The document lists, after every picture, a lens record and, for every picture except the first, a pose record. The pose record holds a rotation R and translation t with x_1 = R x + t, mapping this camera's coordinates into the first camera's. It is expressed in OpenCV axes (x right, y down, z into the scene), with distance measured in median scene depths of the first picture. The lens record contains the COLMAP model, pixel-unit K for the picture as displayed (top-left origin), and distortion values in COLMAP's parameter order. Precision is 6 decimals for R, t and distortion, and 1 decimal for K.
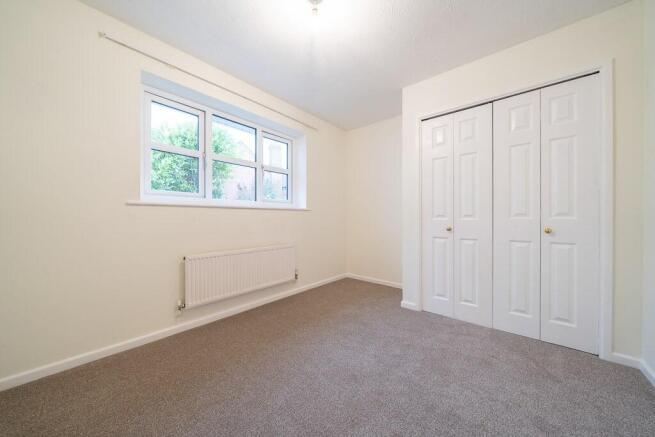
lens RADIAL K [[230.8, 0, 327.5], [0, 230.8, 218.5], [0, 0, 1]] dist [-0.000097, -0.000006]
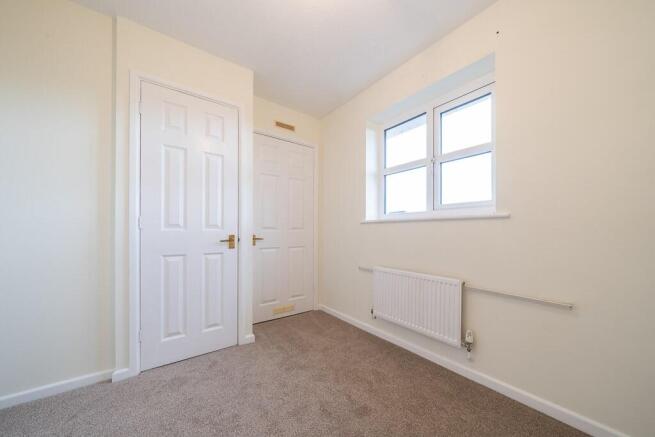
lens RADIAL K [[235.2, 0, 327.7], [0, 235.2, 229.6], [0, 0, 1]] dist [-0.000110, -0.000006]
pose [[-0.194067, -0.004004, -0.980980, 0.469845], [0.000885, 0.999991, -0.004257, -0.013167], [0.980988, -0.001694, -0.194062, 0.812299]]
